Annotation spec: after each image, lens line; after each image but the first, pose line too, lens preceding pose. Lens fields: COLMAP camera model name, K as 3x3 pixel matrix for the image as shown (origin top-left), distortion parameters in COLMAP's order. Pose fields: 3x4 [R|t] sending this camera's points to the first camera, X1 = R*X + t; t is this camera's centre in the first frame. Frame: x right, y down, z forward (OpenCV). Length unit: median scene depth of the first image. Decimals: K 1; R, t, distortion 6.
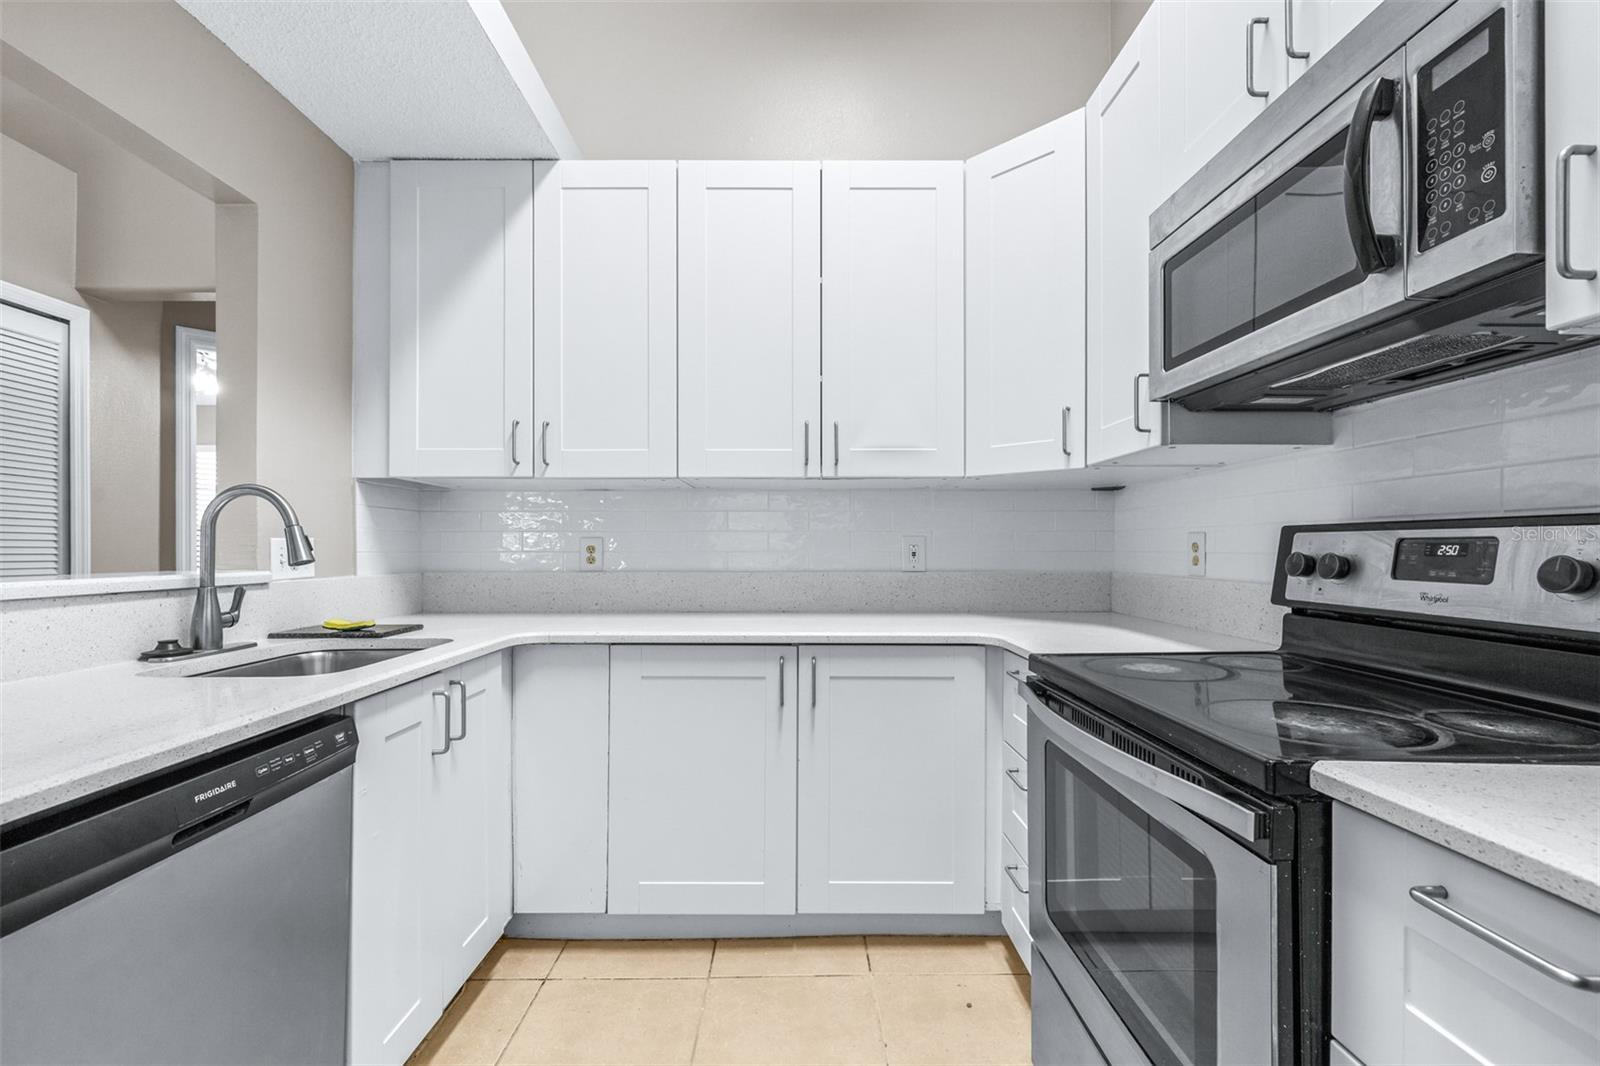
lens RADIAL K [[675.8, 0, 796.8], [0, 675.8, 540.7], [0, 0, 1]] dist [0.000407, -0.000380]
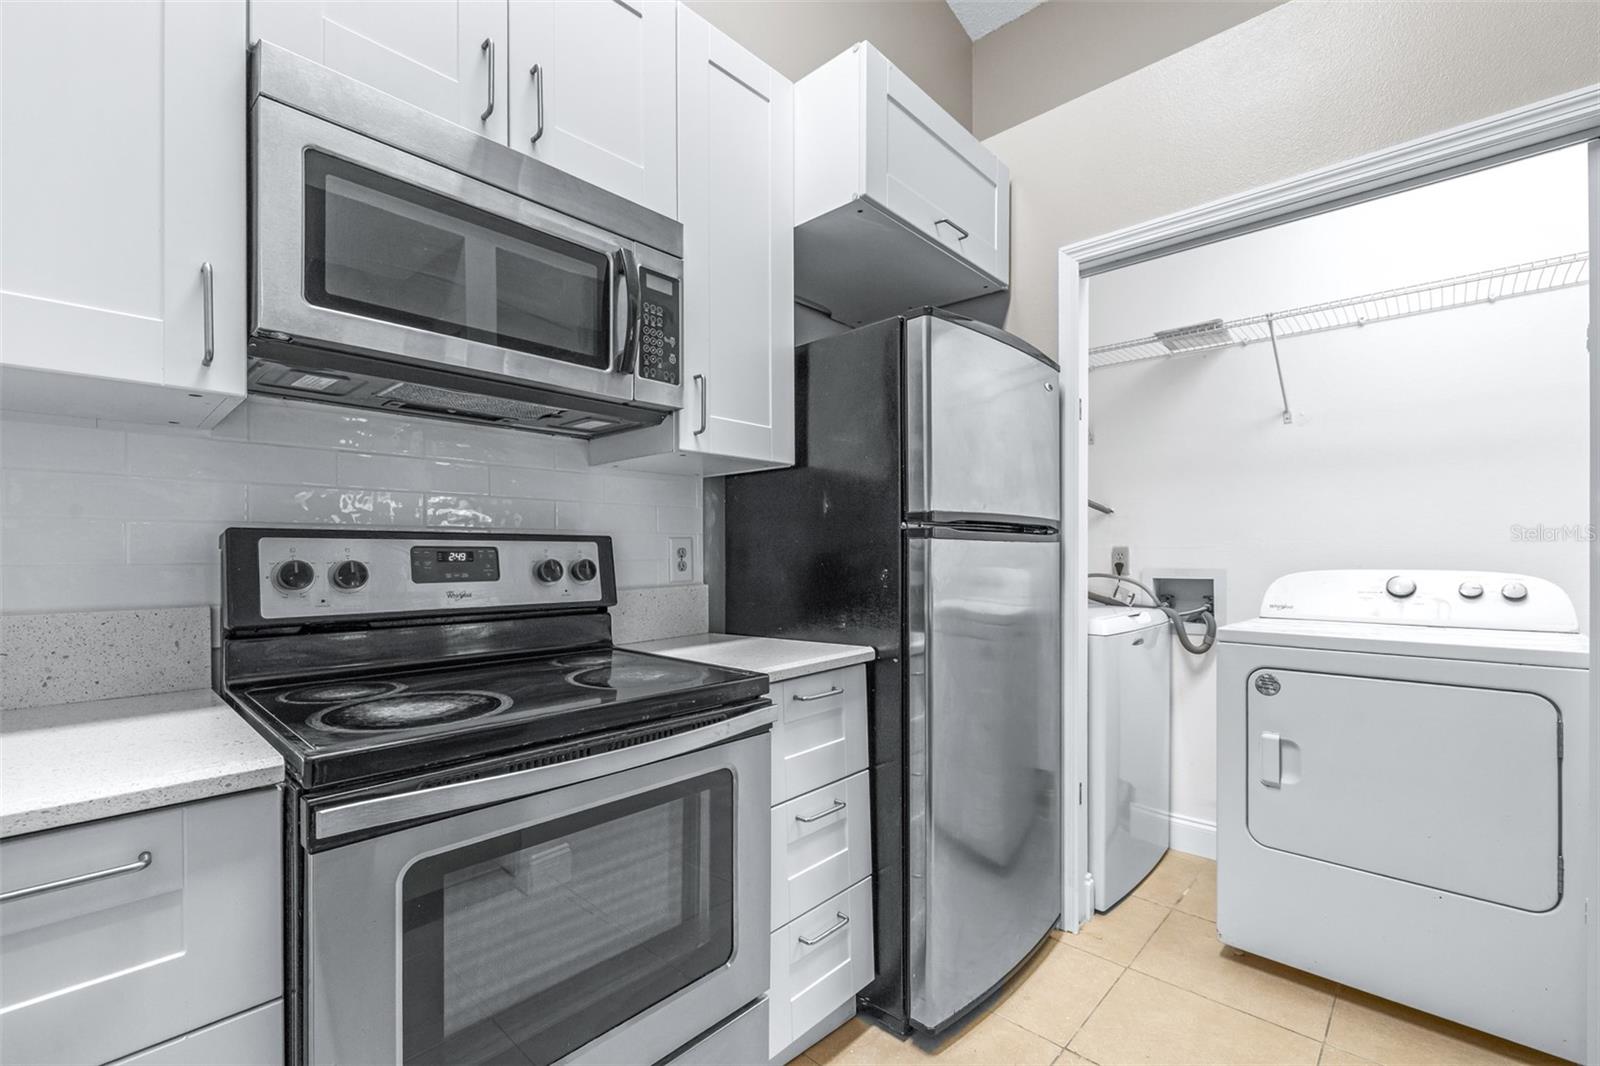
lens RADIAL K [[684.2, 0, 795.9], [0, 684.2, 551.6], [0, 0, 1]] dist [-0.000237, 0.000228]
pose [[-0.723804, 0.003257, 0.689998, -0.302472], [-0.005596, 0.999928, -0.010591, 0.011271], [-0.689983, -0.011527, -0.723734, 1.152814]]
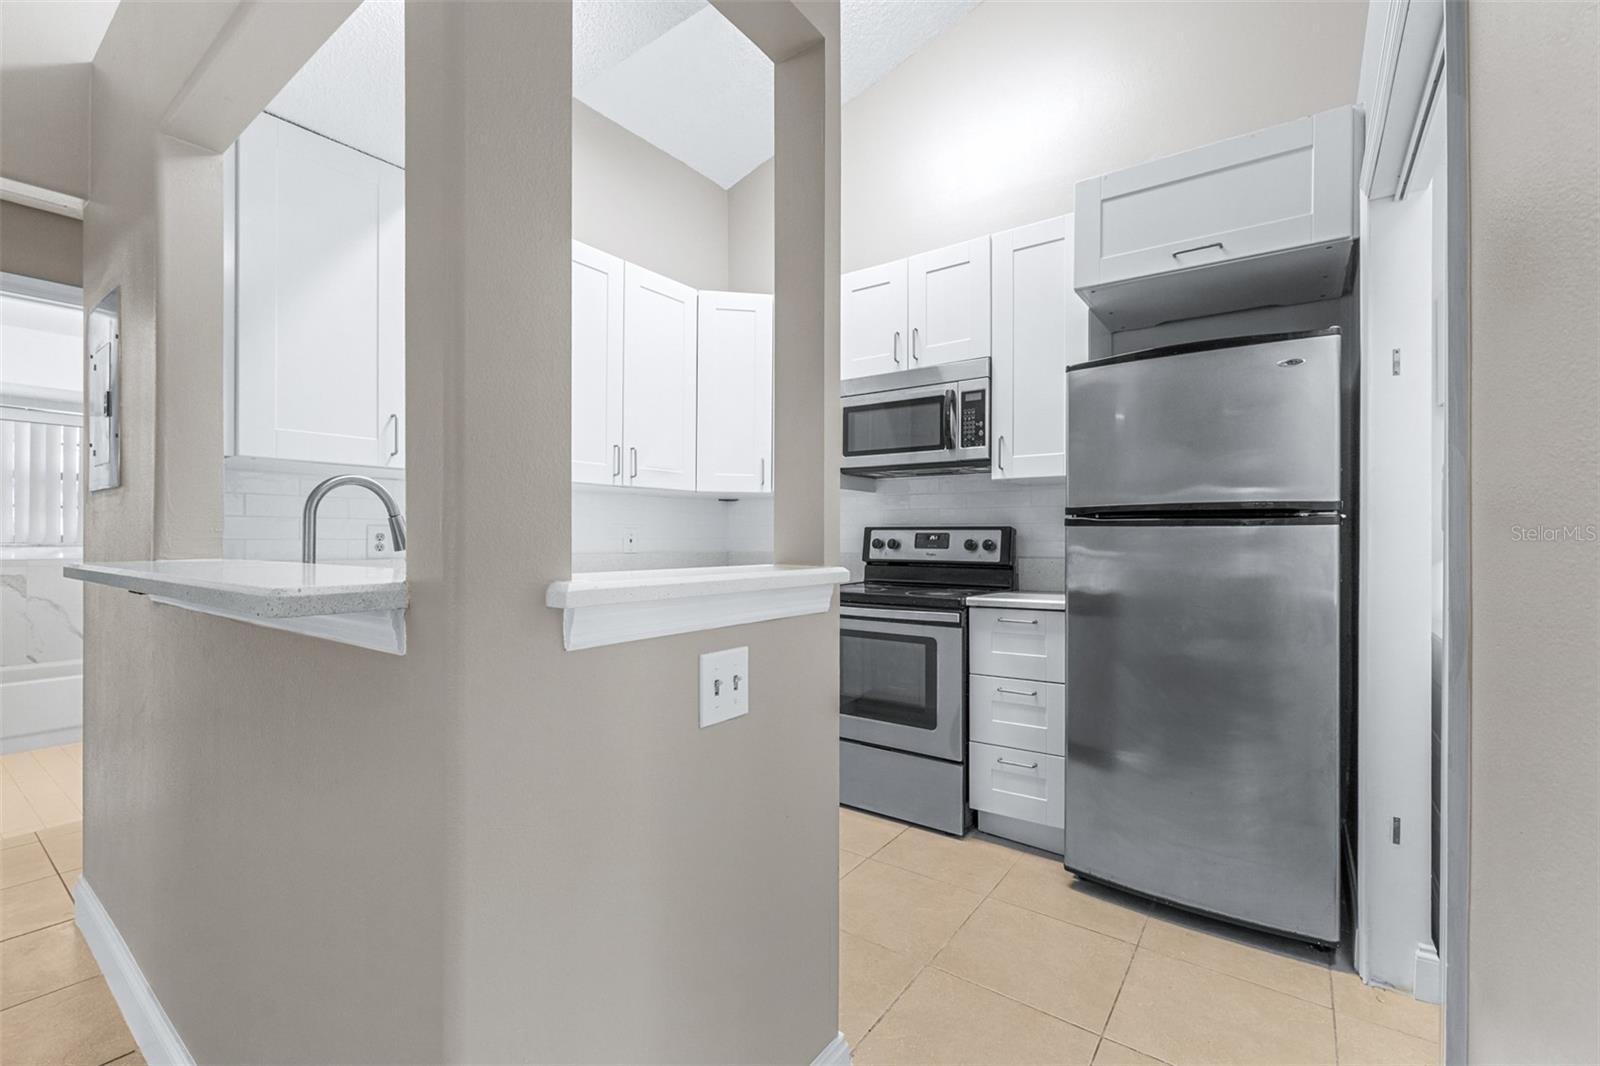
lens RADIAL K [[683.6, 0, 801.4], [0, 683.6, 531.6], [0, 0, 1]] dist [-0.002171, -0.000219]
pose [[0.591737, 0.006865, 0.806102, -1.326345], [-0.010411, 0.999945, -0.000873, -0.002352], [-0.806064, -0.007876, 0.591776, -0.208770]]
